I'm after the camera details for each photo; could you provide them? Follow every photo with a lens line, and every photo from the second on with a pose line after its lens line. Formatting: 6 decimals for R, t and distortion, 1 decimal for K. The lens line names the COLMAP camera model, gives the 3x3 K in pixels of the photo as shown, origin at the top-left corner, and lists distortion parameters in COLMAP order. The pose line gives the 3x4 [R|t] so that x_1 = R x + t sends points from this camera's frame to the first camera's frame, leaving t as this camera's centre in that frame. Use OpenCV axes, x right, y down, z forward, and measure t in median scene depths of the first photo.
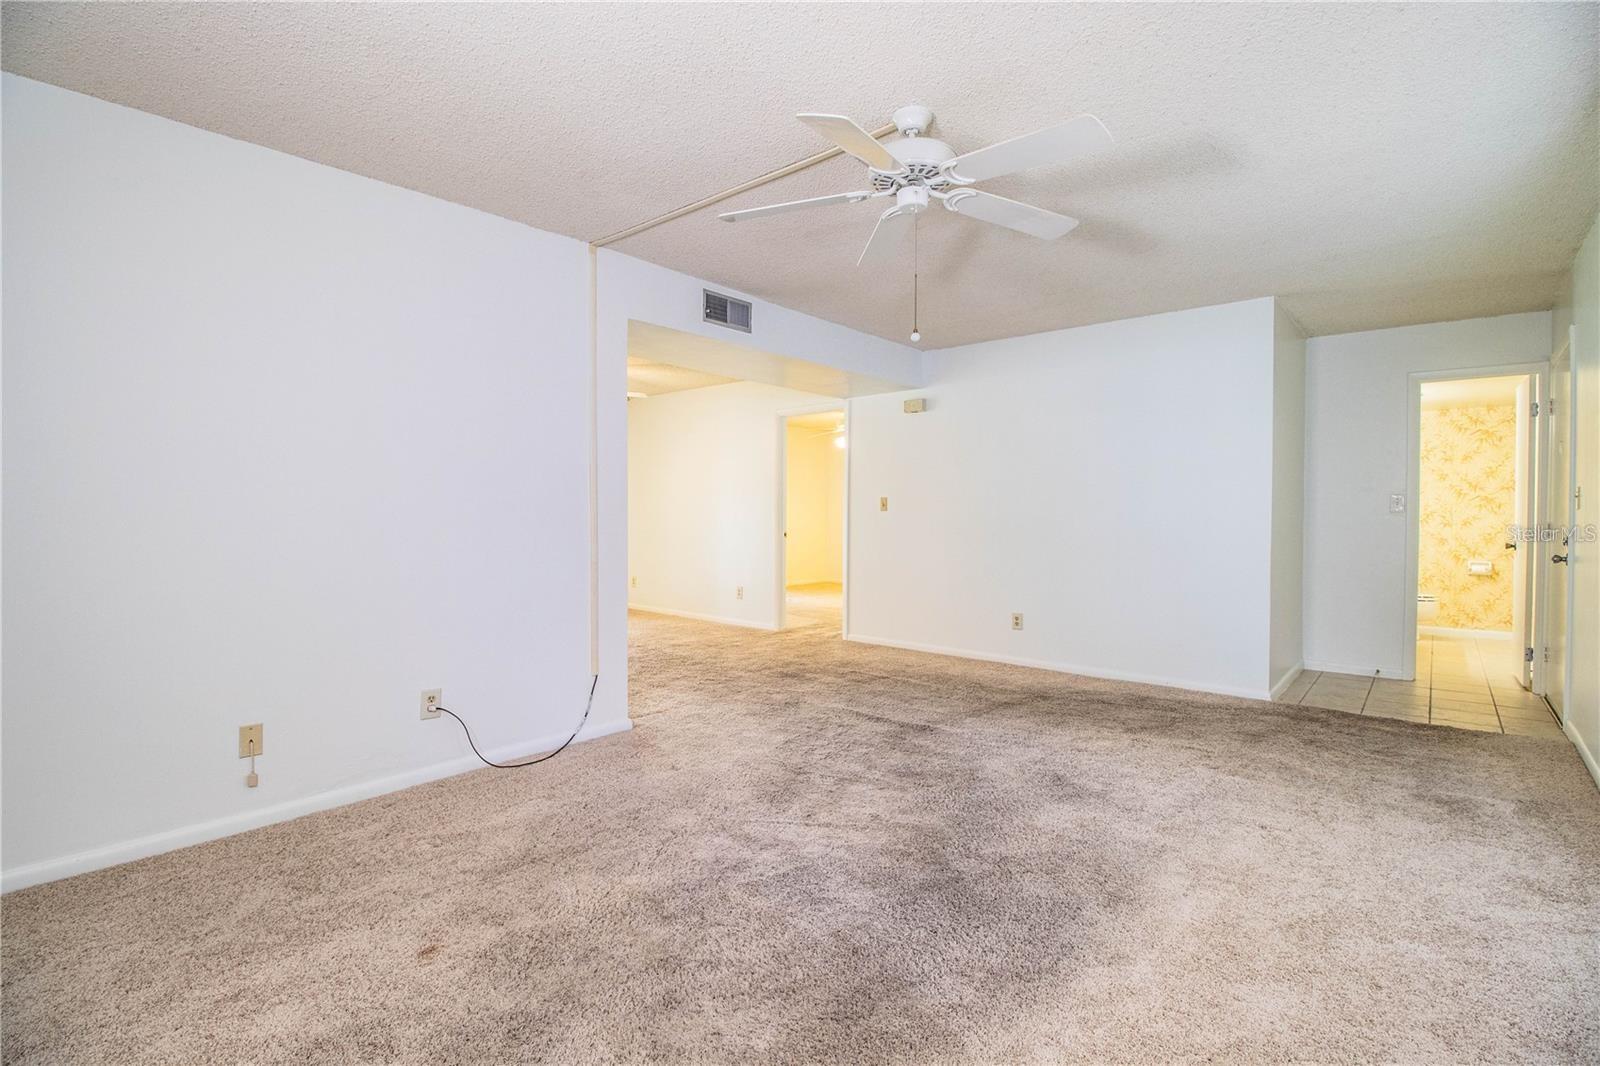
lens RADIAL K [[741.8, 0, 805.4], [0, 741.8, 527.4], [0, 0, 1]] dist [-0.021676, -0.001826]
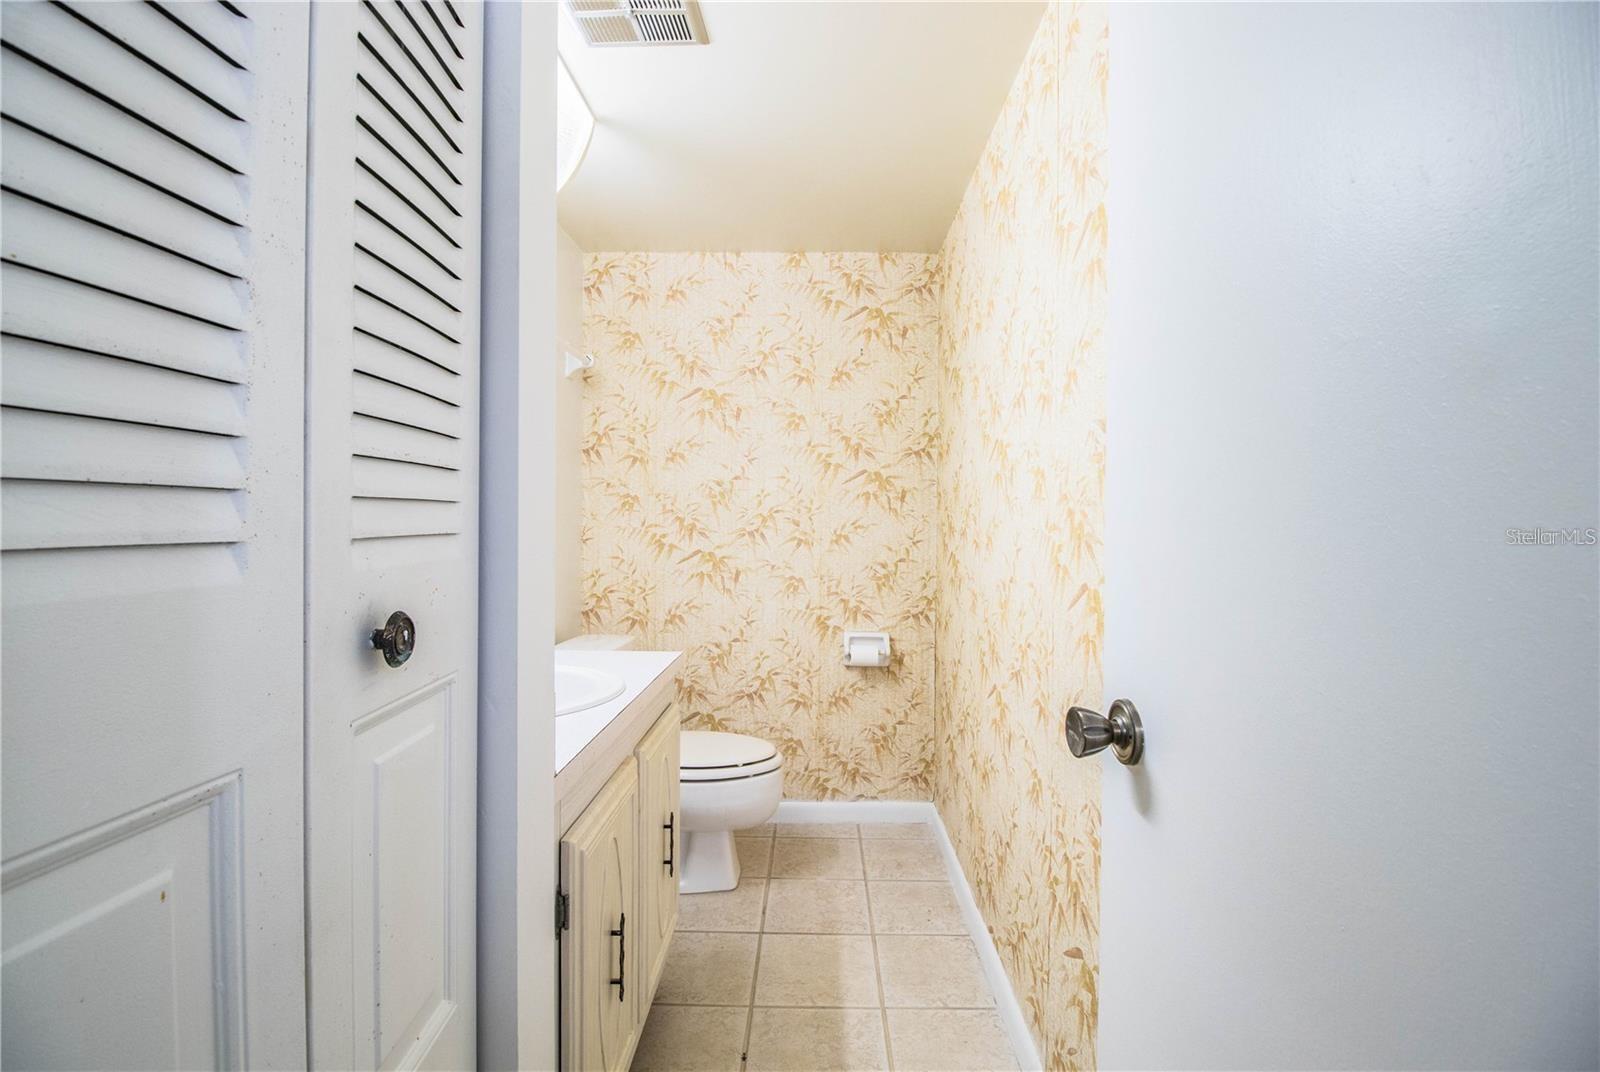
lens RADIAL K [[741.8, 0, 799.3], [0, 741.8, 531.8], [0, 0, 1]] dist [-0.021676, -0.001826]
pose [[0.761382, -0.001871, 0.648301, 0.629467], [0.005591, 0.999978, -0.003680, -0.008013], [-0.648279, 0.006427, 0.761376, 0.706904]]
